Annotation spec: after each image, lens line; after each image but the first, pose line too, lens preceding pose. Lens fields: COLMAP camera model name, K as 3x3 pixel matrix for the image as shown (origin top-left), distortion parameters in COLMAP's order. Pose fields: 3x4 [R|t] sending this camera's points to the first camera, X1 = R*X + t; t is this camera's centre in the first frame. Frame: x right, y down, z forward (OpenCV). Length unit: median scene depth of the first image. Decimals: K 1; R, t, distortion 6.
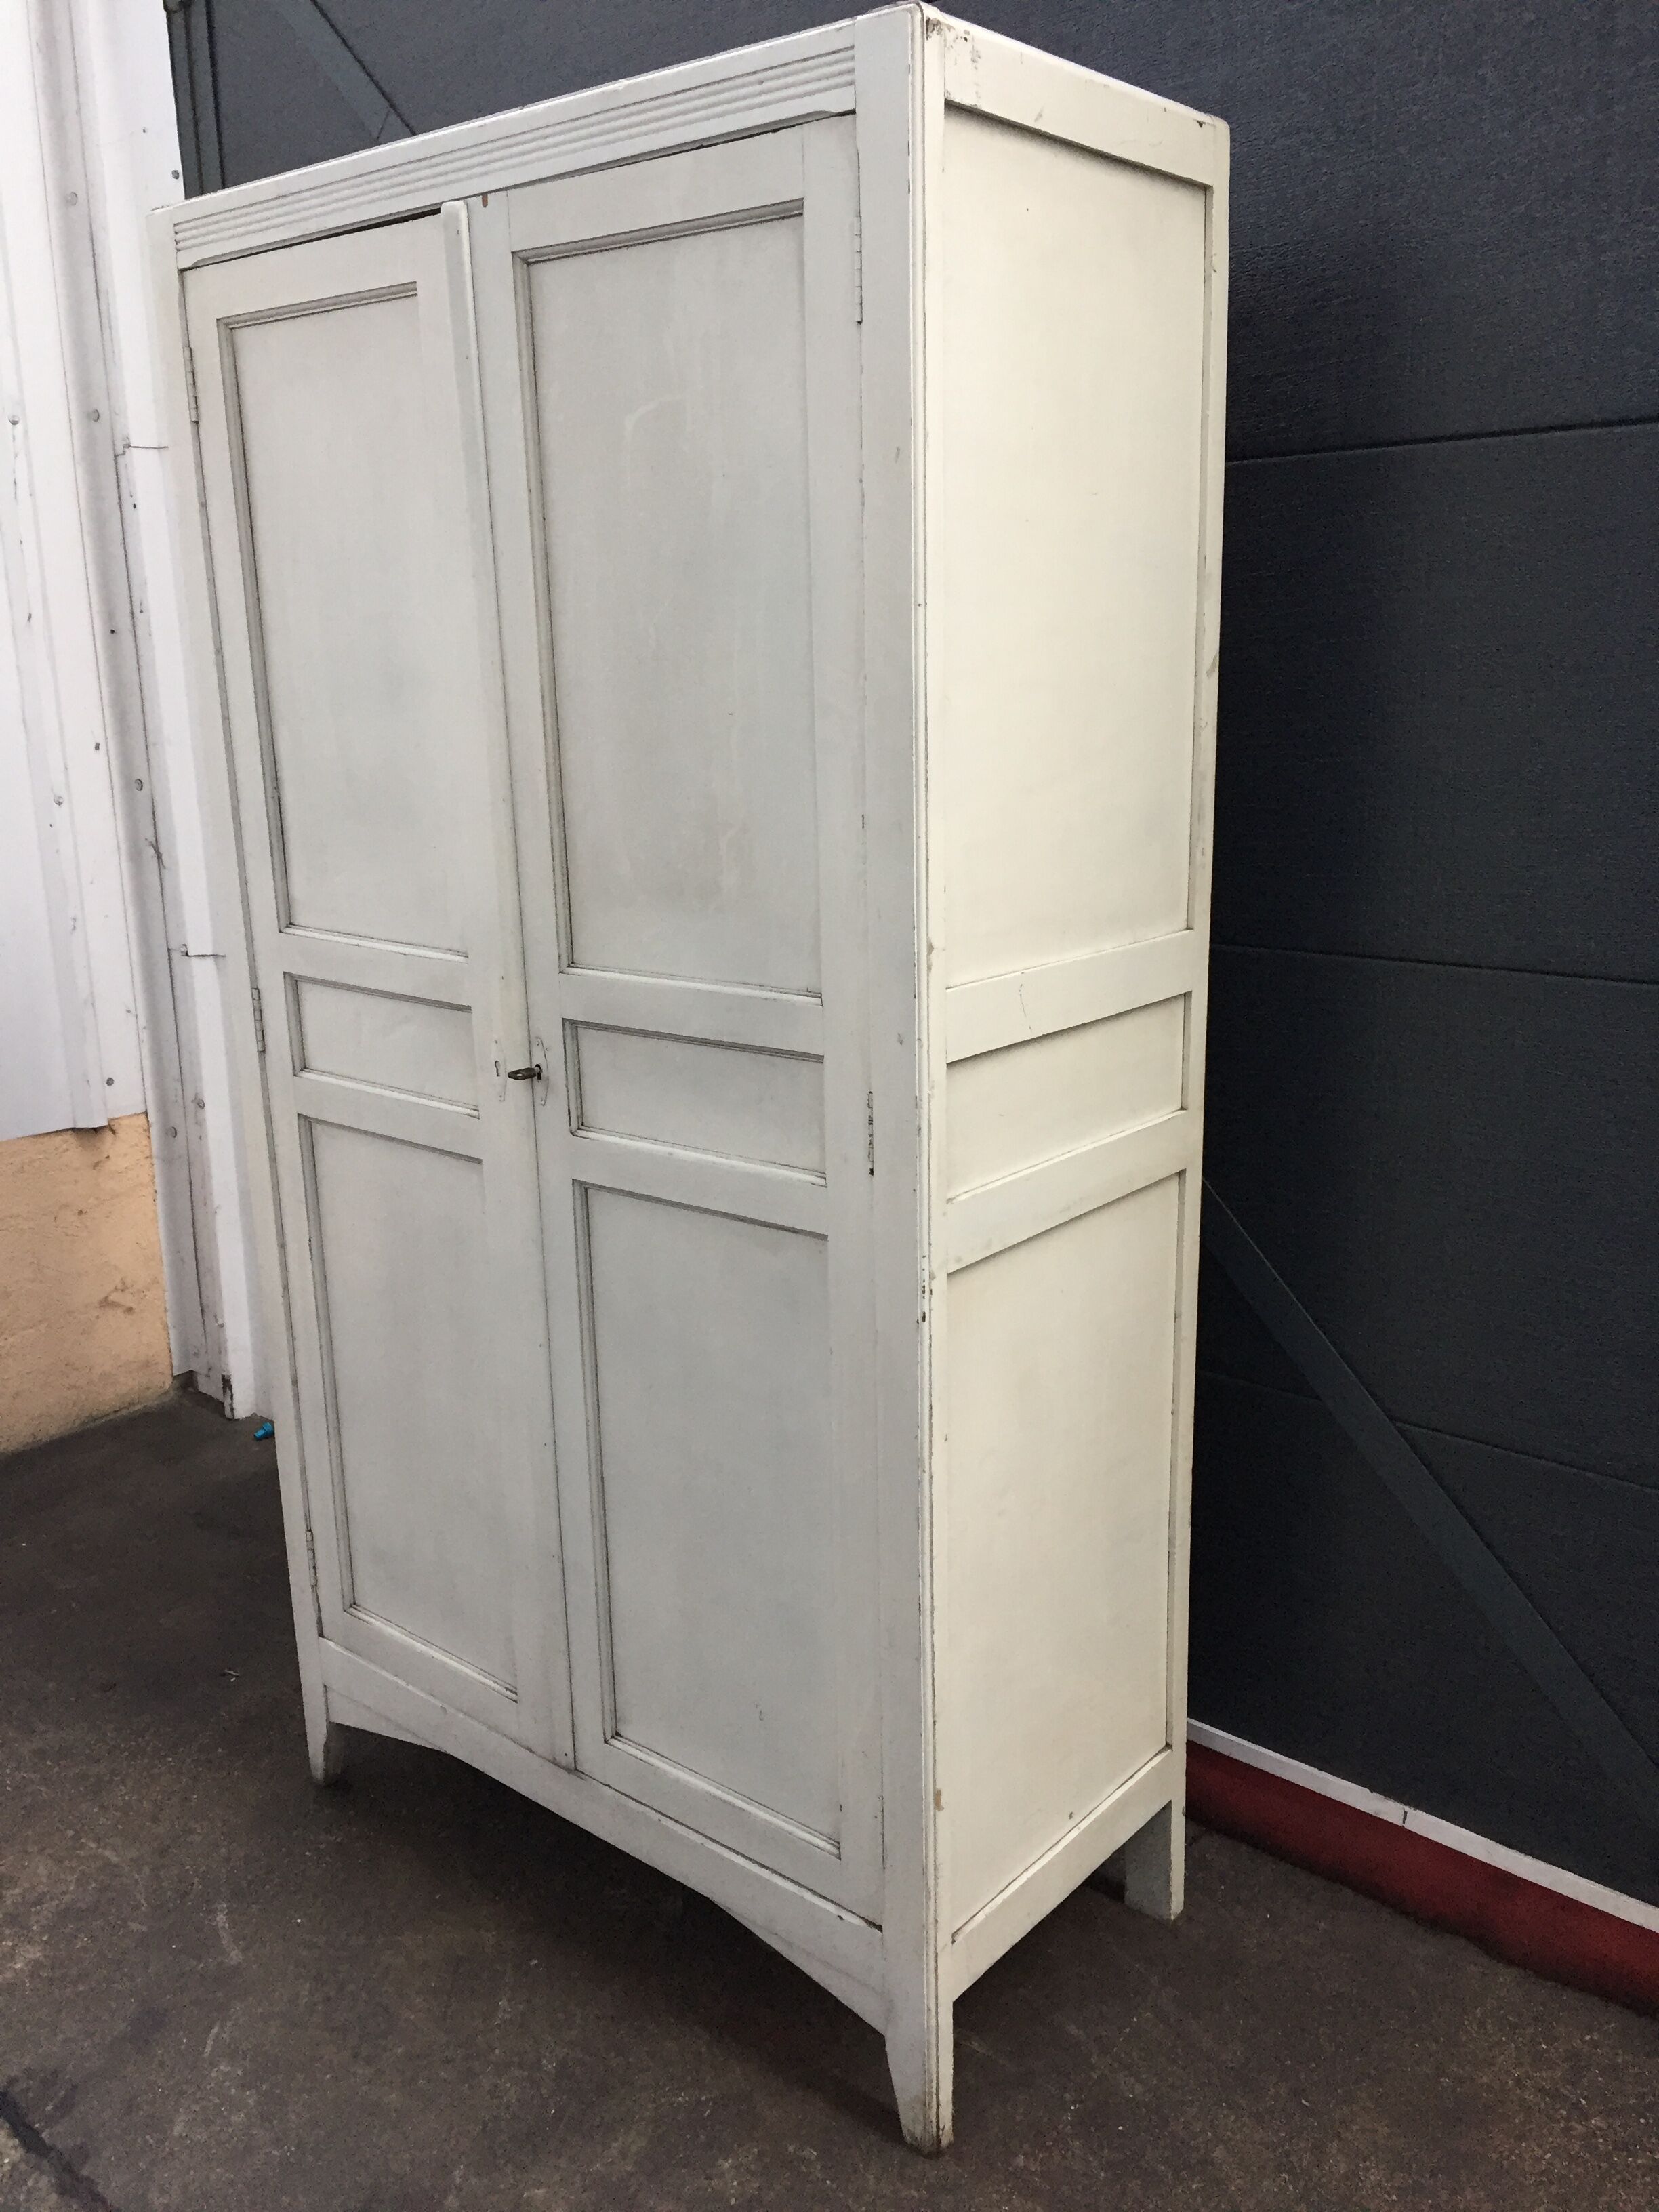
lens RADIAL K [[1879.8, 0, 830.8], [0, 1879.8, 1109.9], [0, 0, 1]] dist [0.069538, -0.089099]
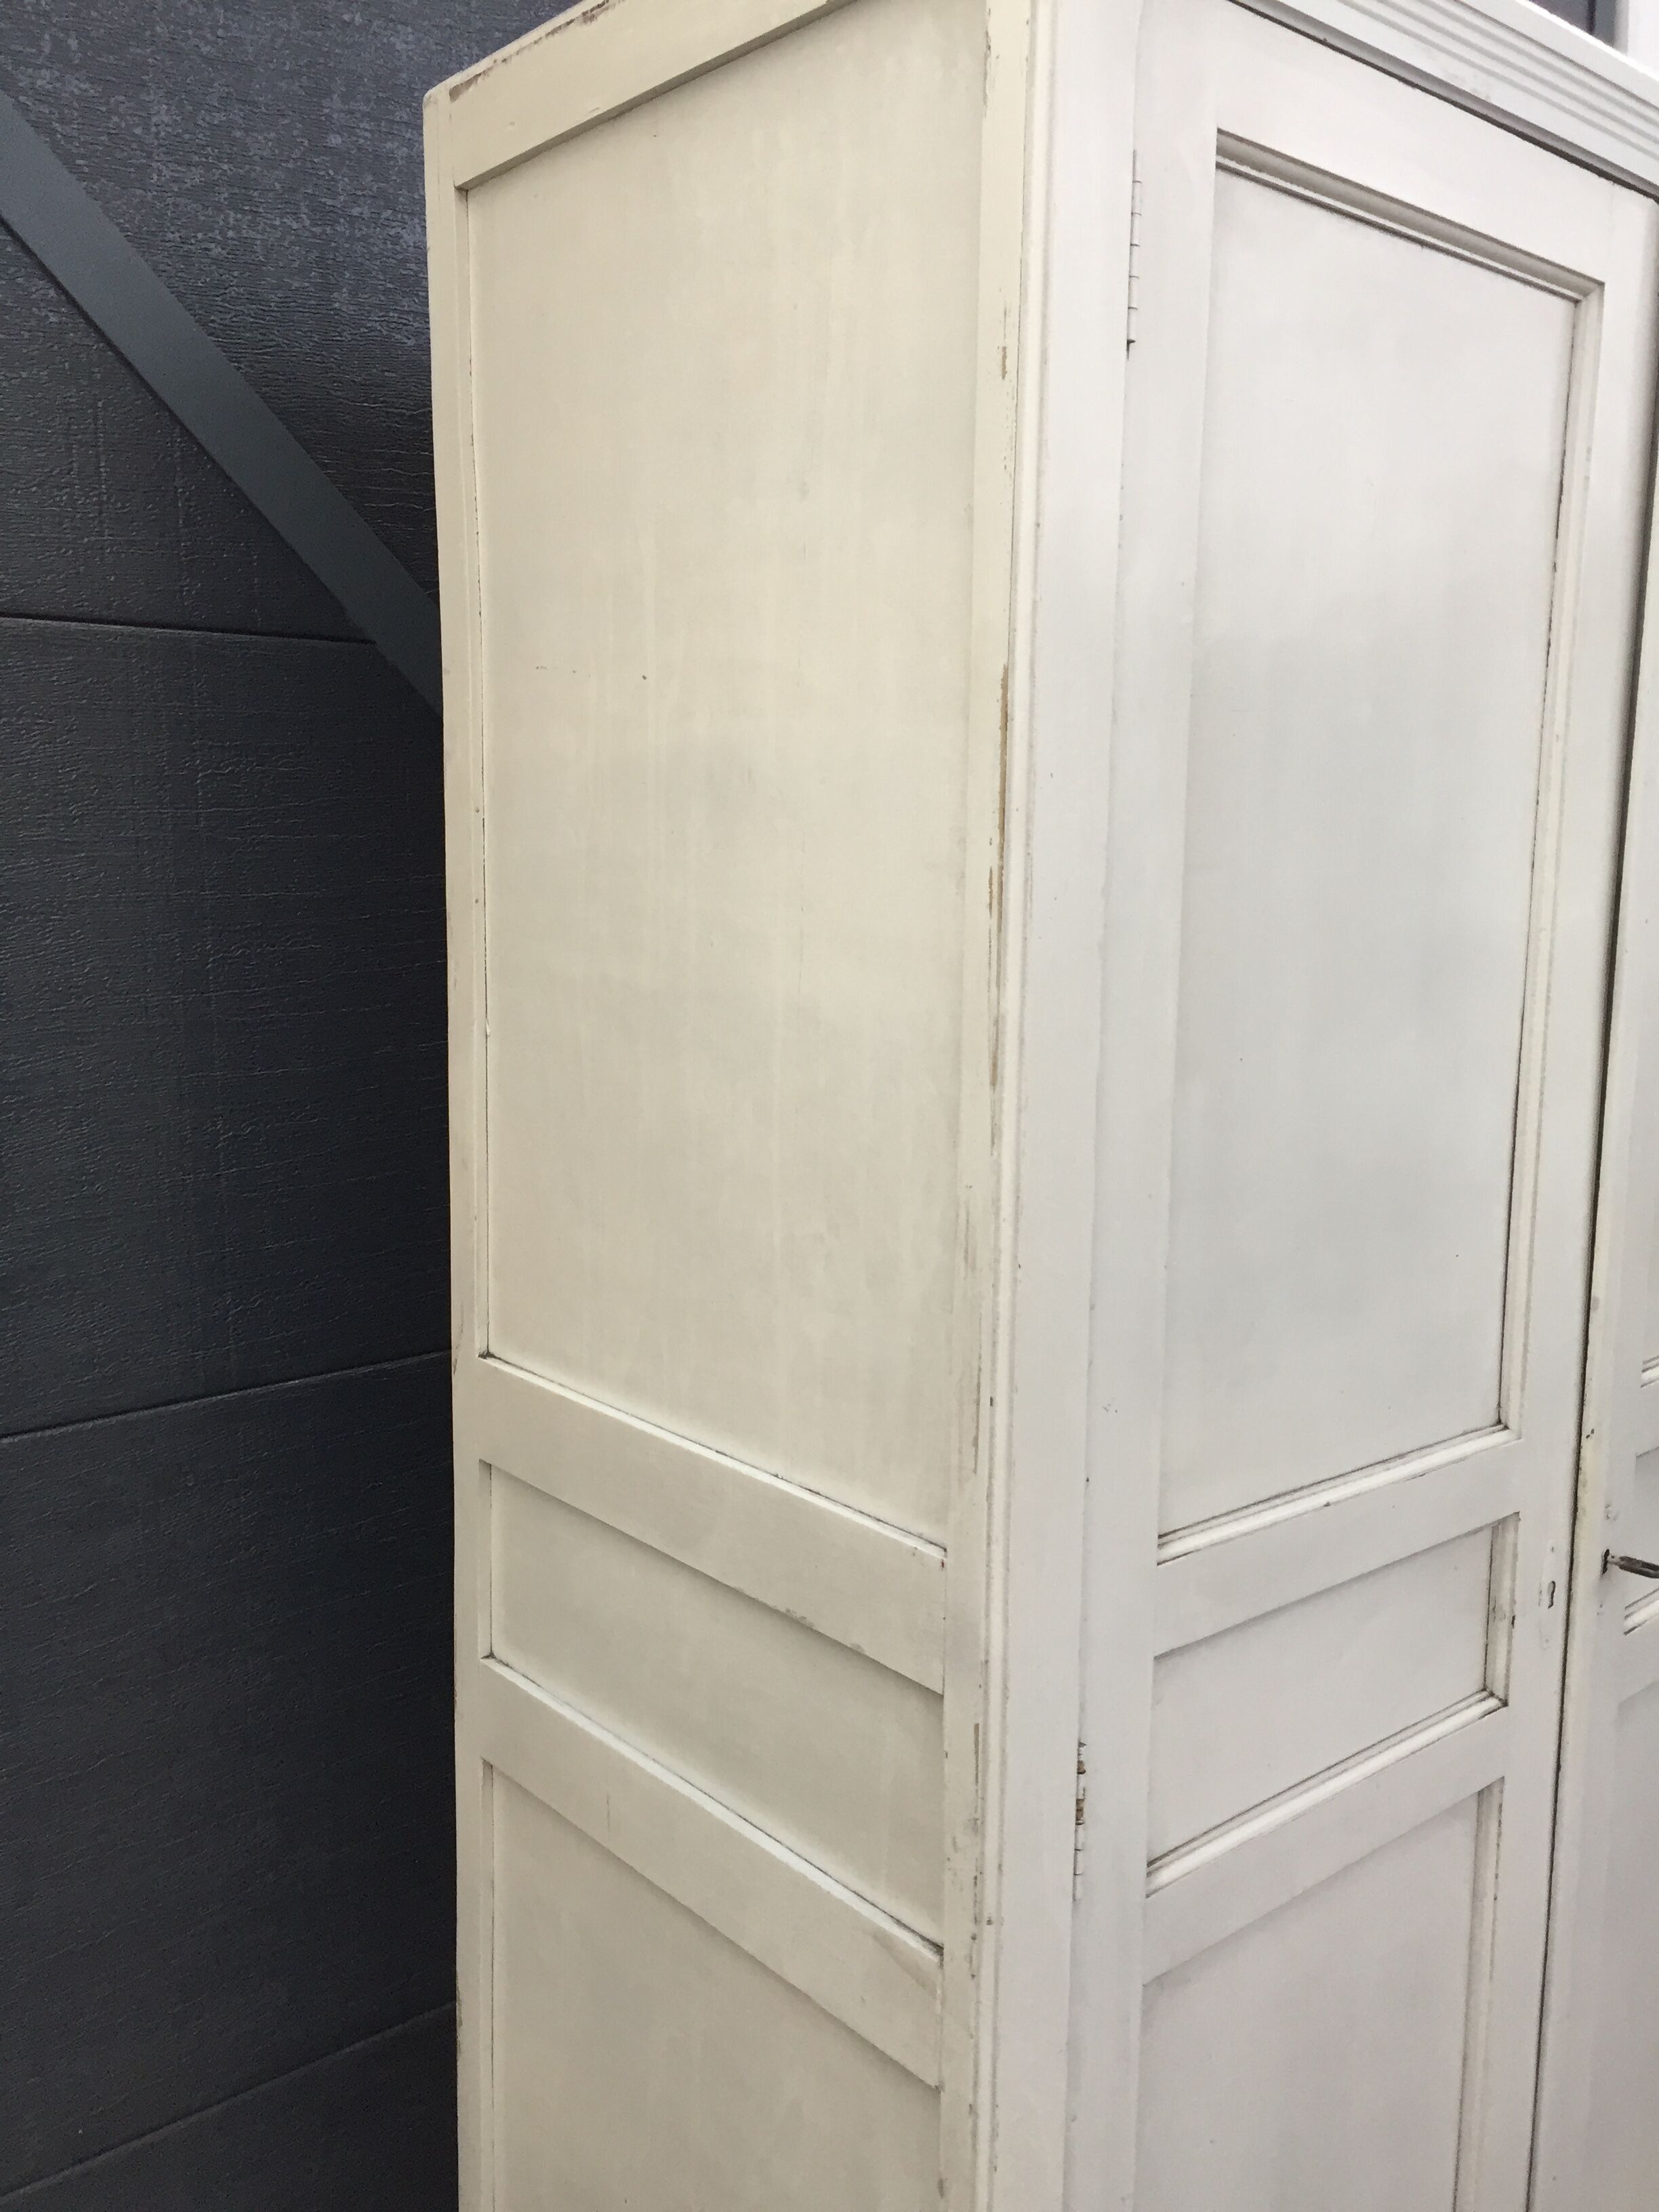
lens RADIAL K [[1879.8, 0, 805.6], [0, 1879.8, 1101.9], [0, 0, 1]] dist [0.069538, -0.089099]
pose [[0.168938, -0.110224, 0.979444, -0.805789], [0.237640, 0.968966, 0.068056, -0.275554], [-0.956550, 0.221258, 0.189889, 1.110306]]
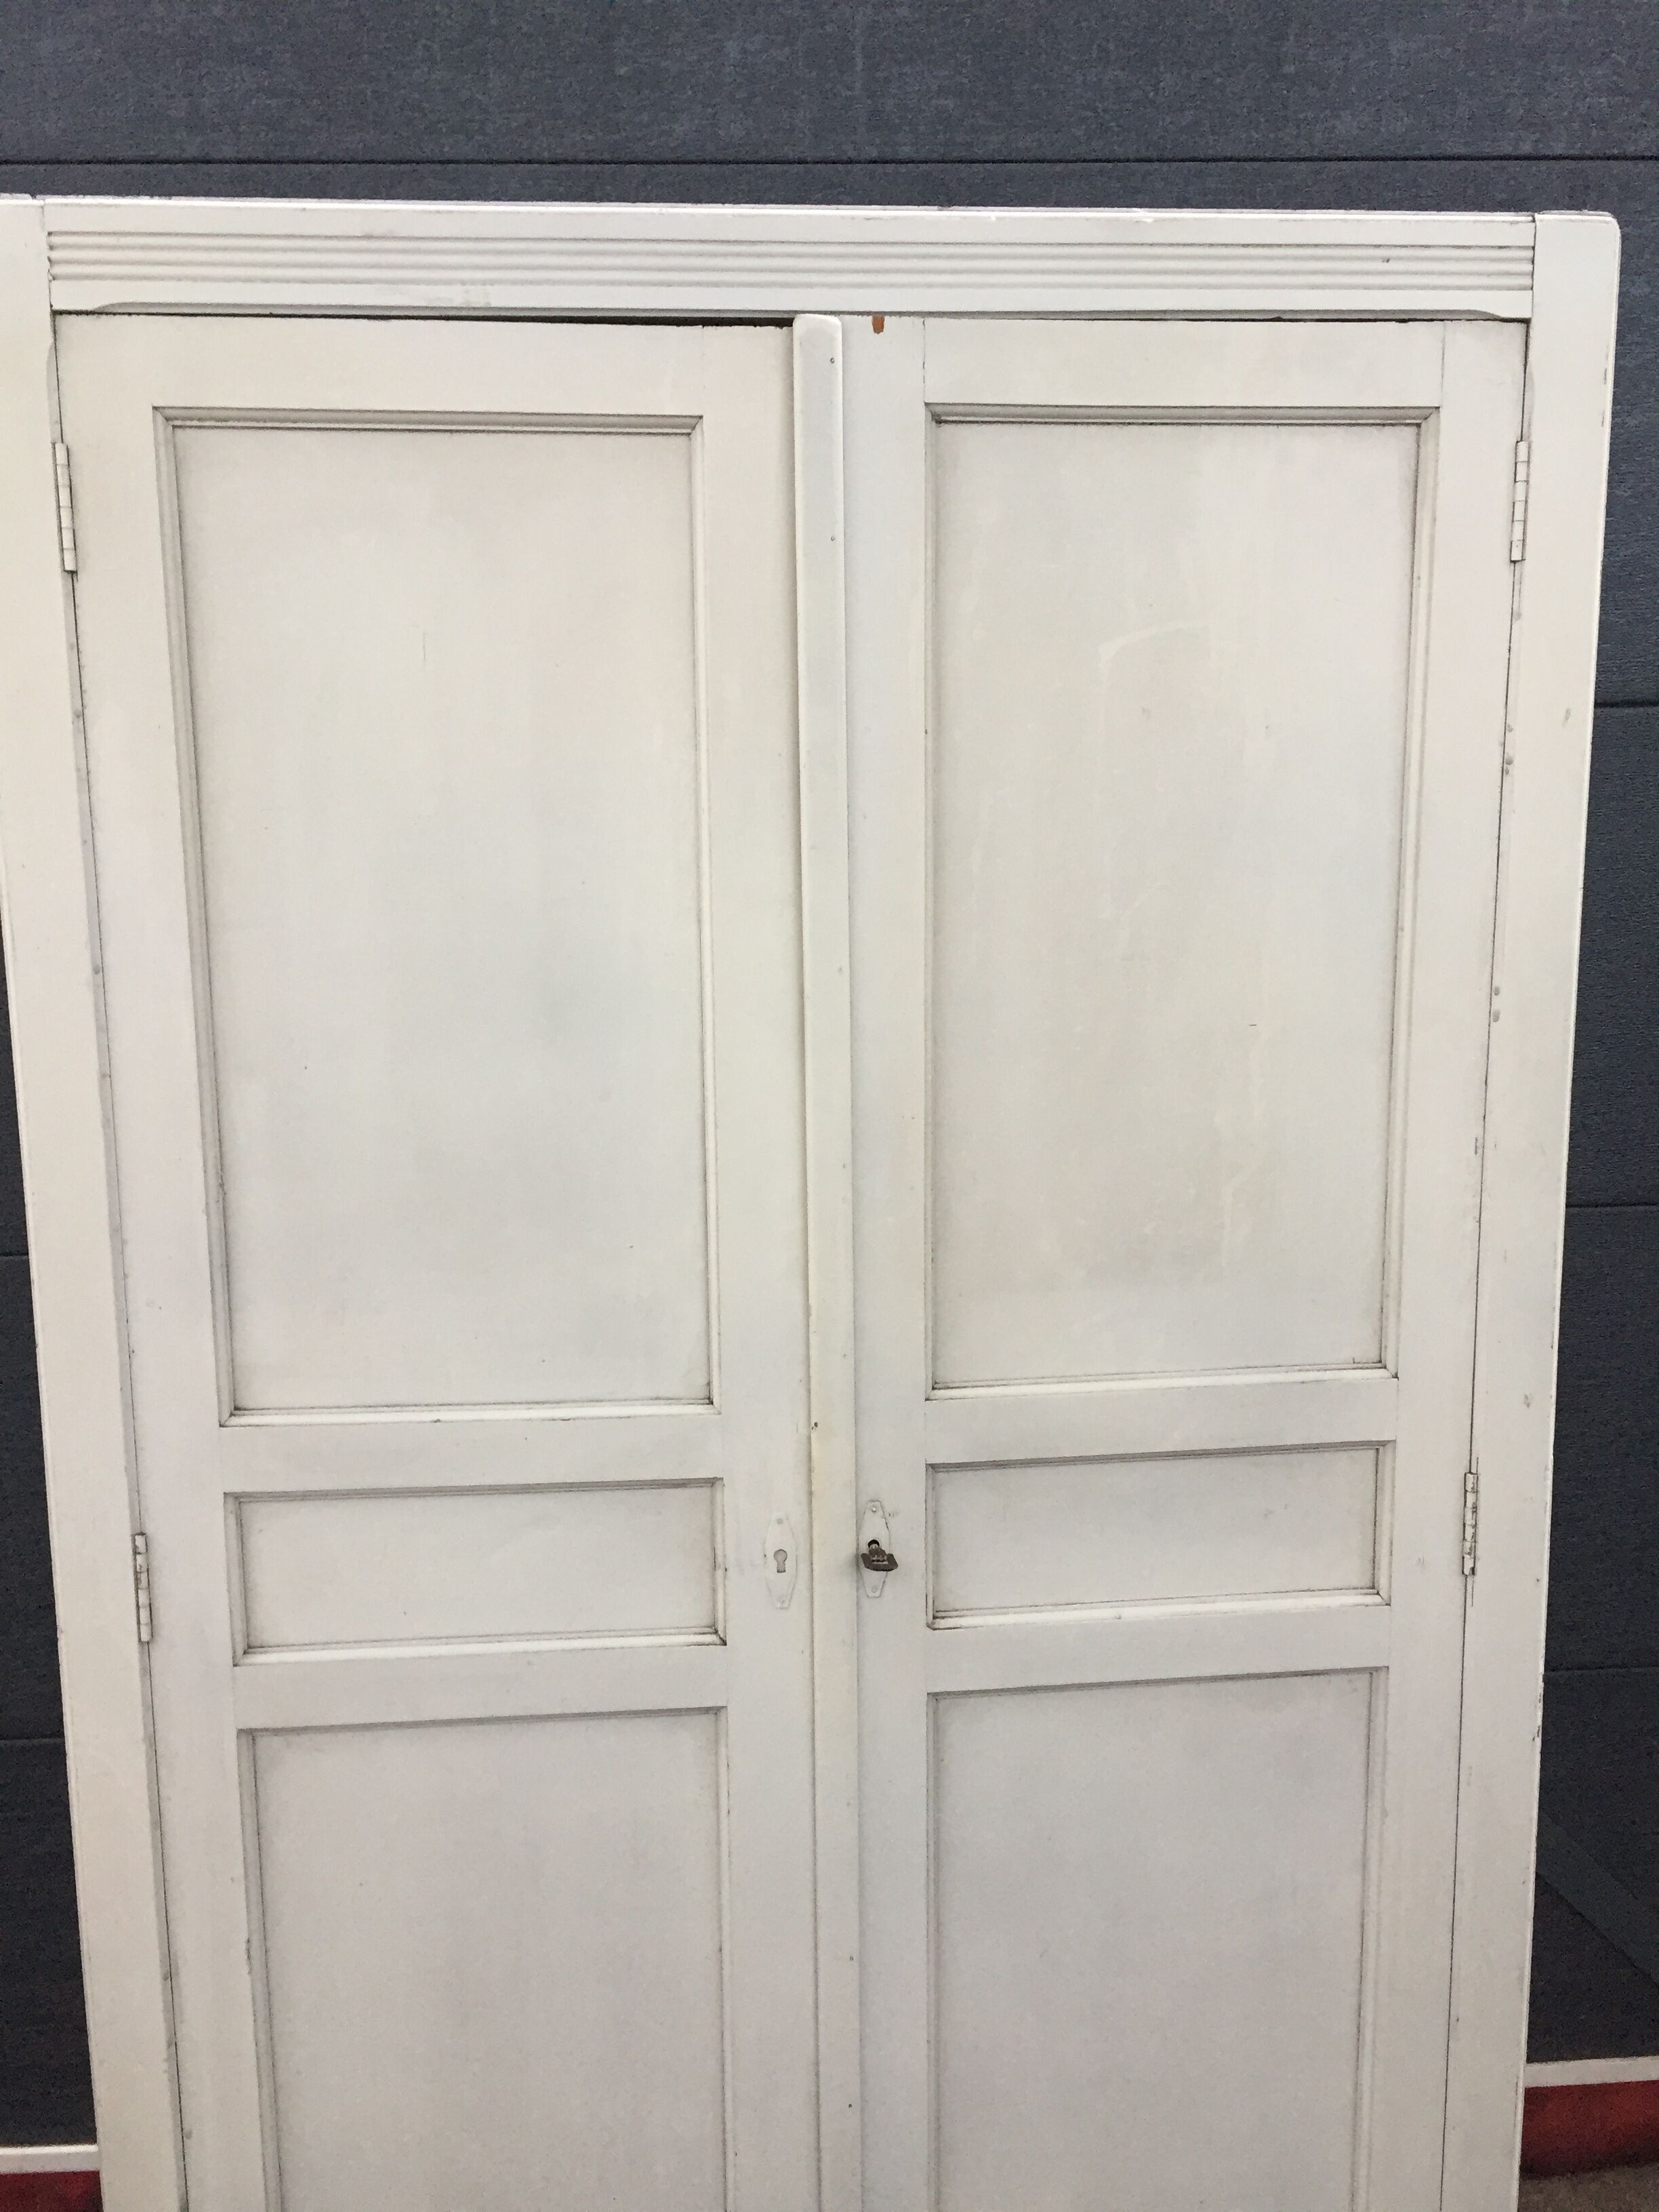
lens RADIAL K [[1660.3, 0, 786.3], [0, 1660.3, 1080.2], [0, 0, 1]] dist [0.044588, -0.028474]
pose [[0.723671, -0.084609, 0.684939, -0.582208], [0.170777, 0.983545, -0.058939, -0.159278], [-0.668682, 0.159624, 0.726212, 0.562083]]
